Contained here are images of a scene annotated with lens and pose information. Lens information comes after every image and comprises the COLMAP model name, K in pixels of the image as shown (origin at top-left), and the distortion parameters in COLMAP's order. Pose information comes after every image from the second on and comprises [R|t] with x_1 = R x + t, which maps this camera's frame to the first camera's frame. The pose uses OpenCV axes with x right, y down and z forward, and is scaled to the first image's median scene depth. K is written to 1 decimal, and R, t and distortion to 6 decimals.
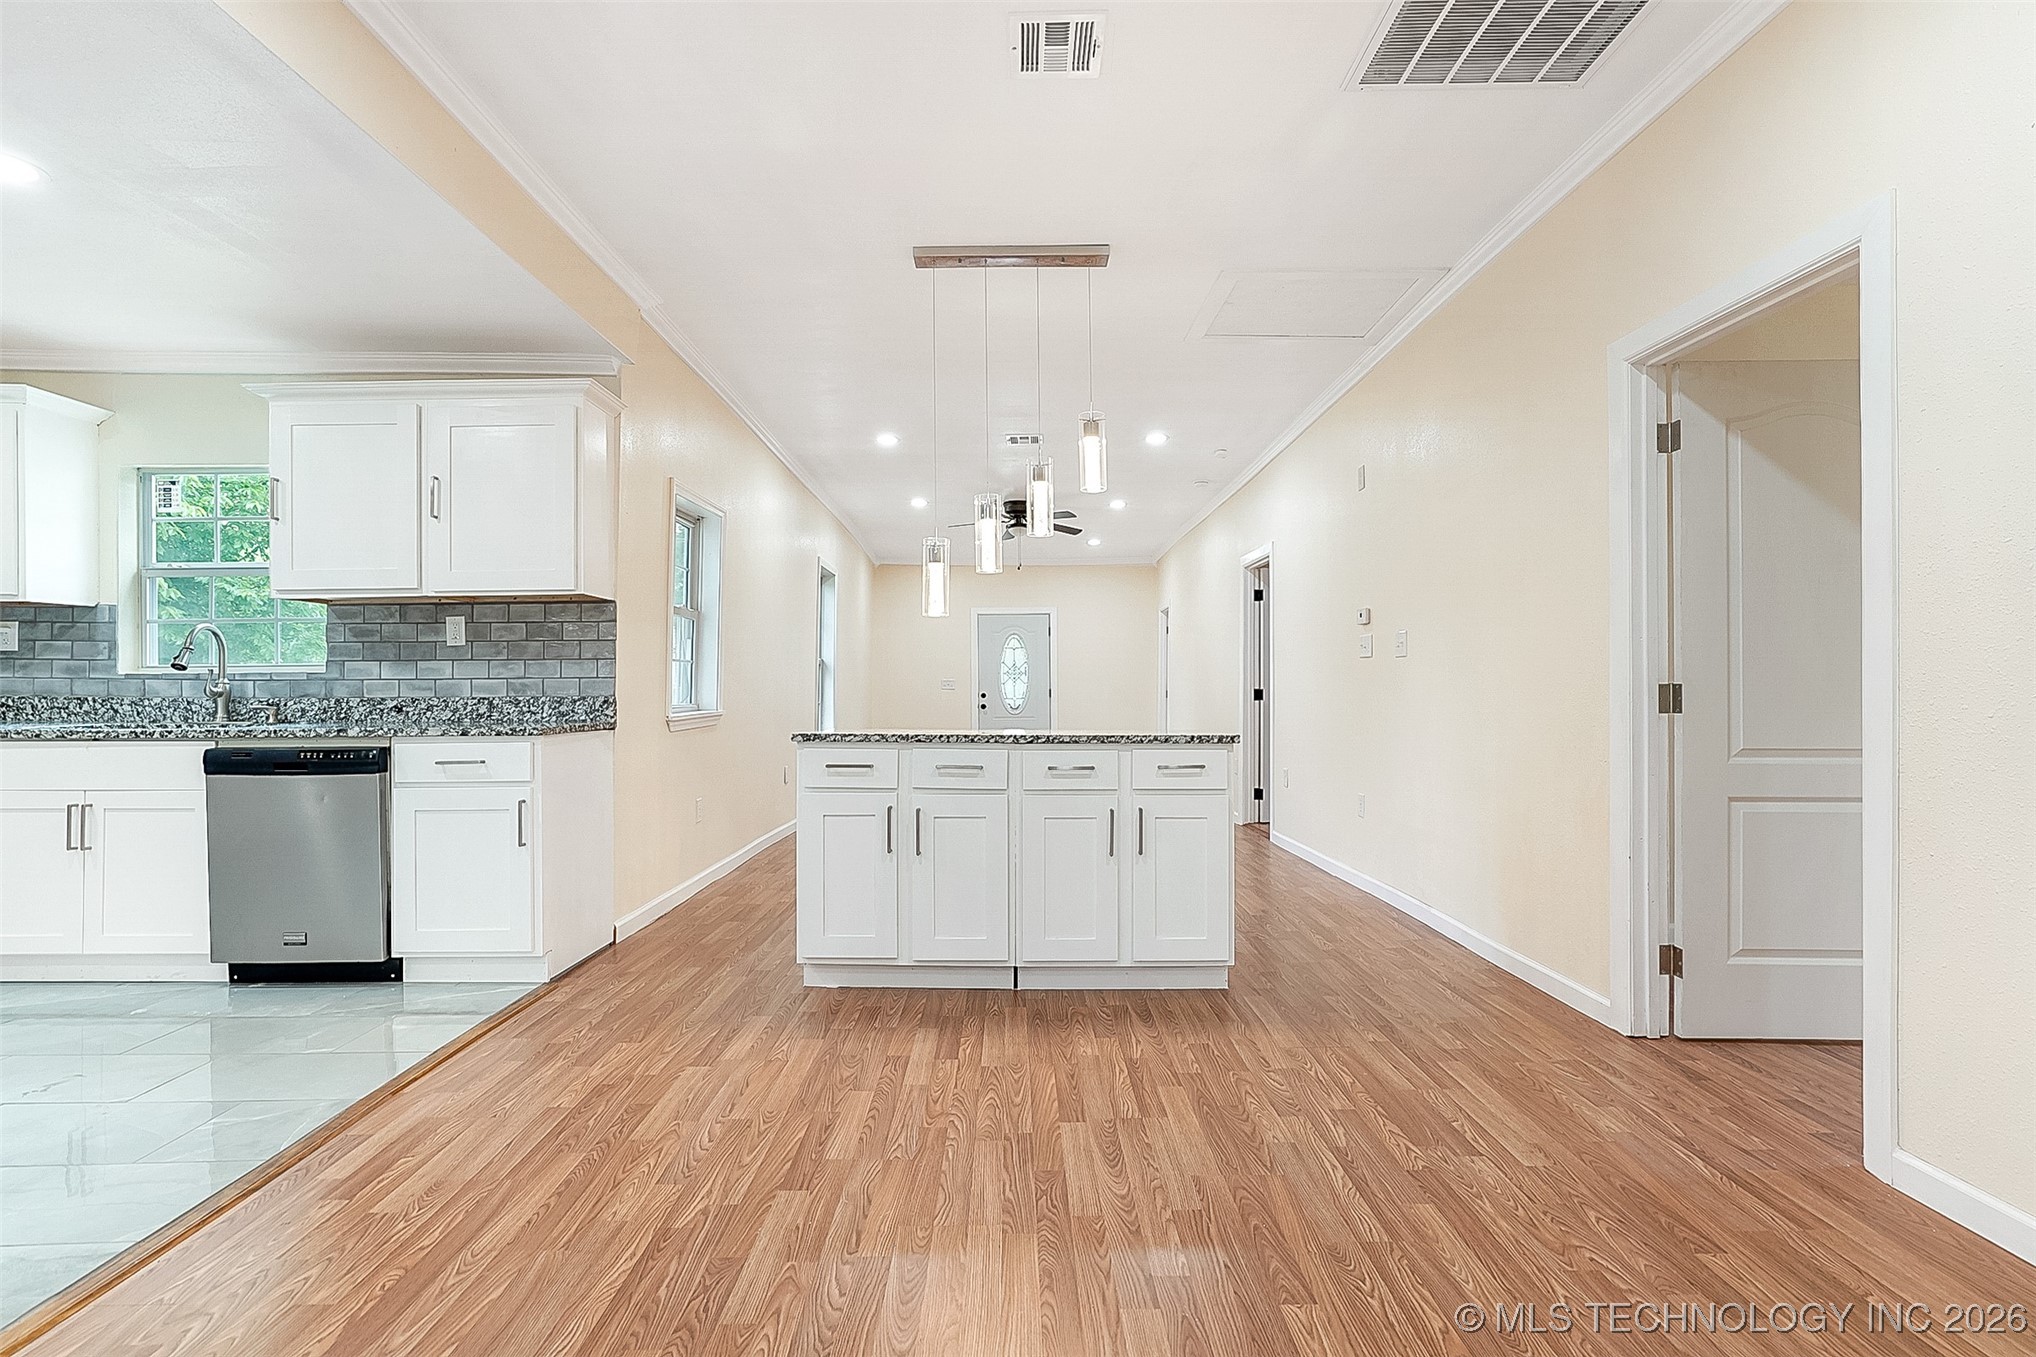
lens RADIAL K [[960.1, 0, 1022.6], [0, 960.1, 689.3], [0, 0, 1]] dist [-0.037560, 0.022751]
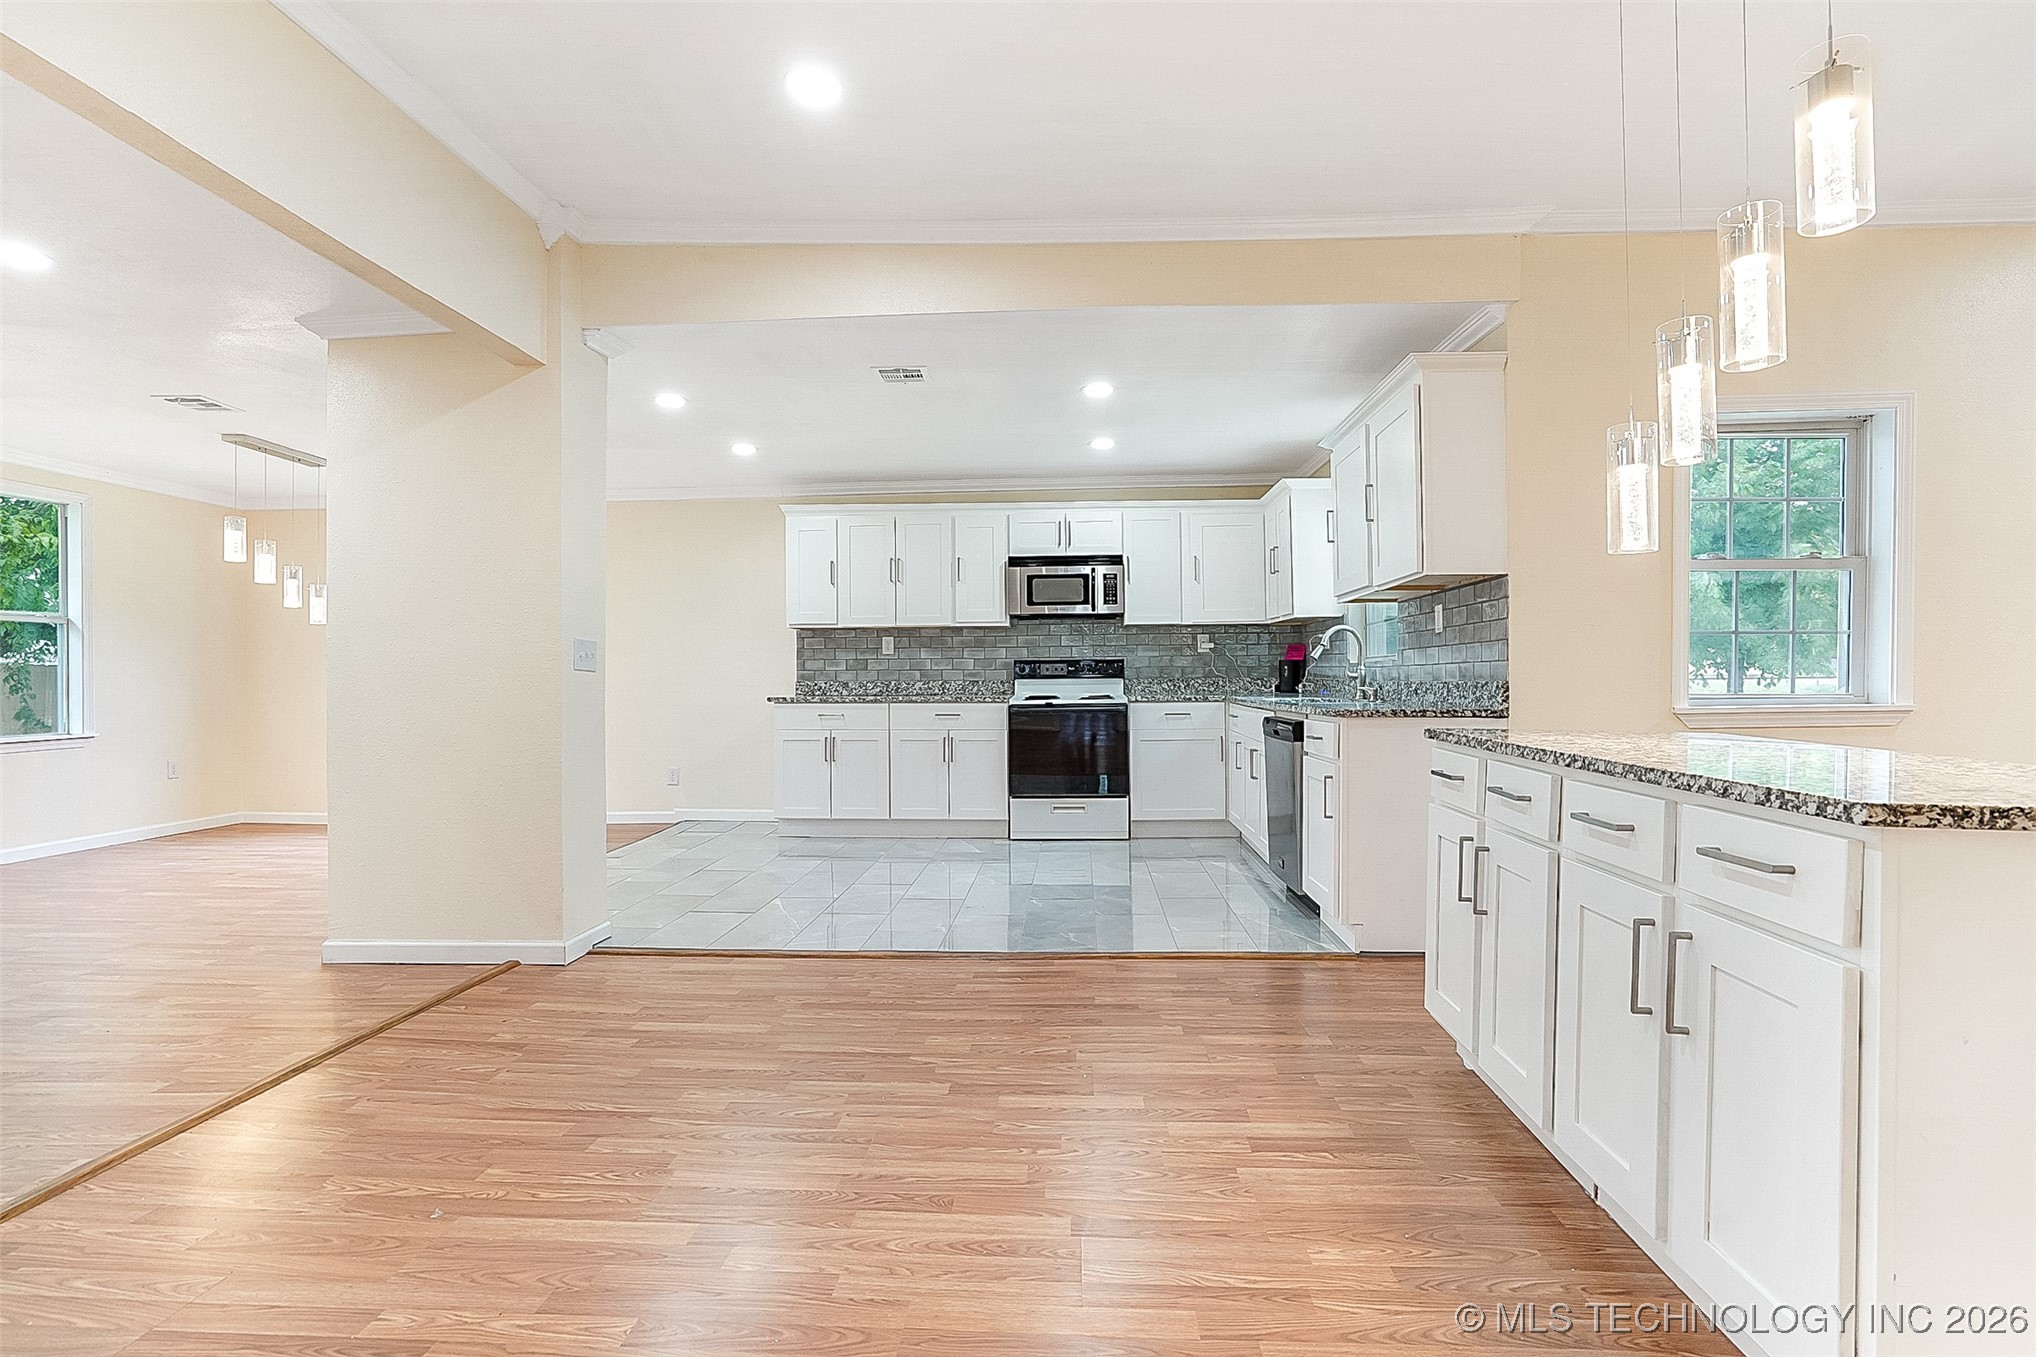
lens RADIAL K [[960.1, 0, 1022.6], [0, 960.1, 689.3], [0, 0, 1]] dist [-0.037560, 0.022751]
pose [[-0.062761, 0.013600, -0.997936, 0.585029], [0.003402, 0.999904, 0.013413, 0.001544], [0.998023, -0.002553, -0.062802, 0.714276]]
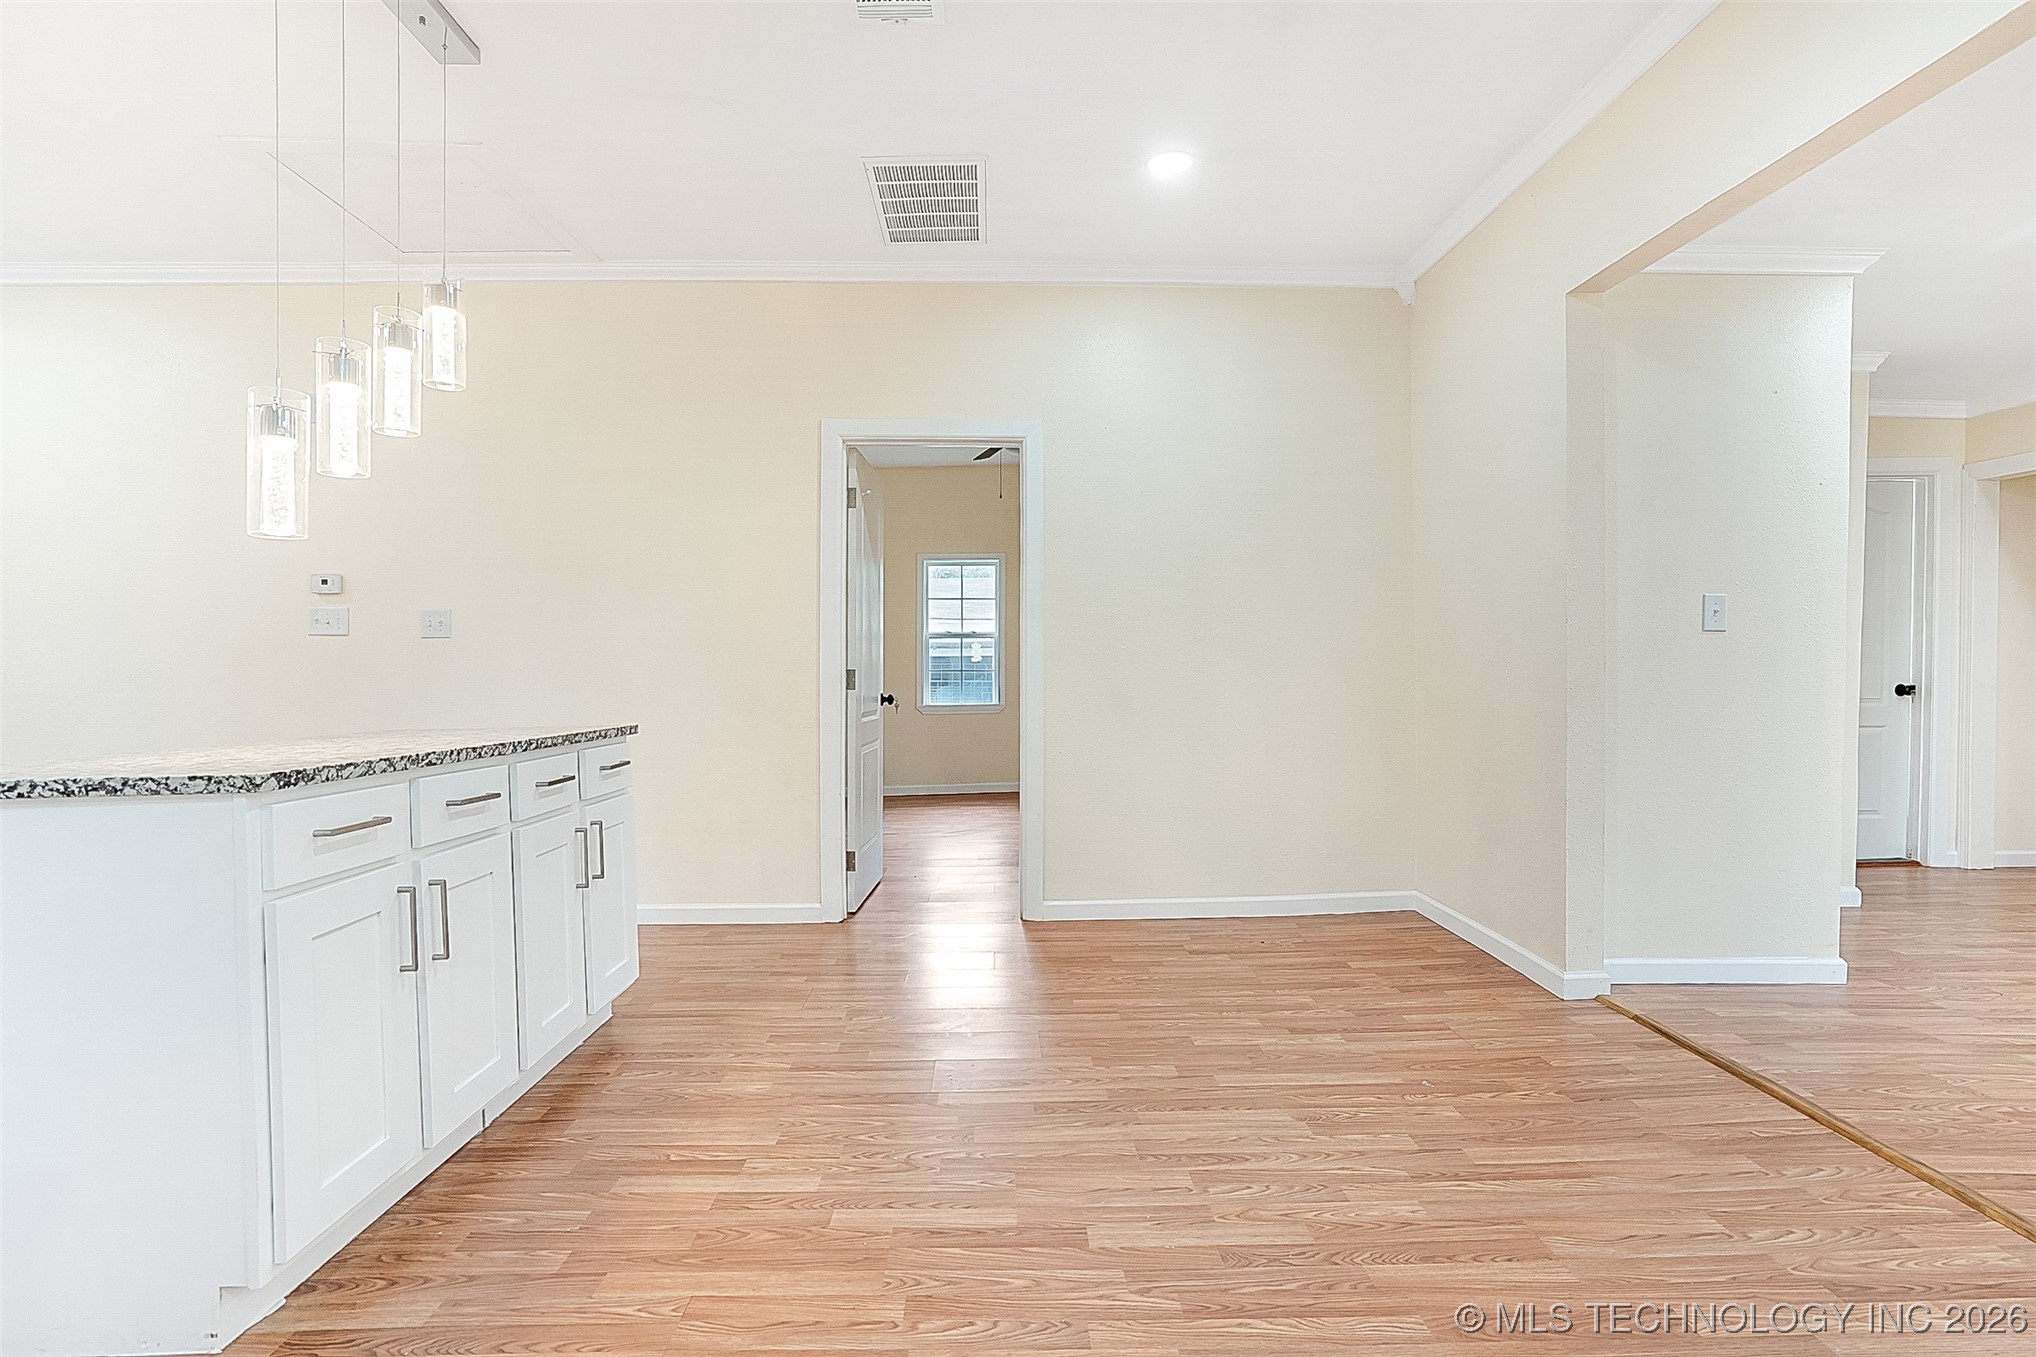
lens RADIAL K [[988.4, 0, 1018.0], [0, 988.4, 678.5], [0, 0, 1]] dist [-0.000079, 0.000047]
pose [[-0.017824, -0.007048, 0.999816, -0.705492], [0.003906, 0.999967, 0.007119, 0.000290], [-0.999834, 0.004032, -0.017795, 0.658576]]
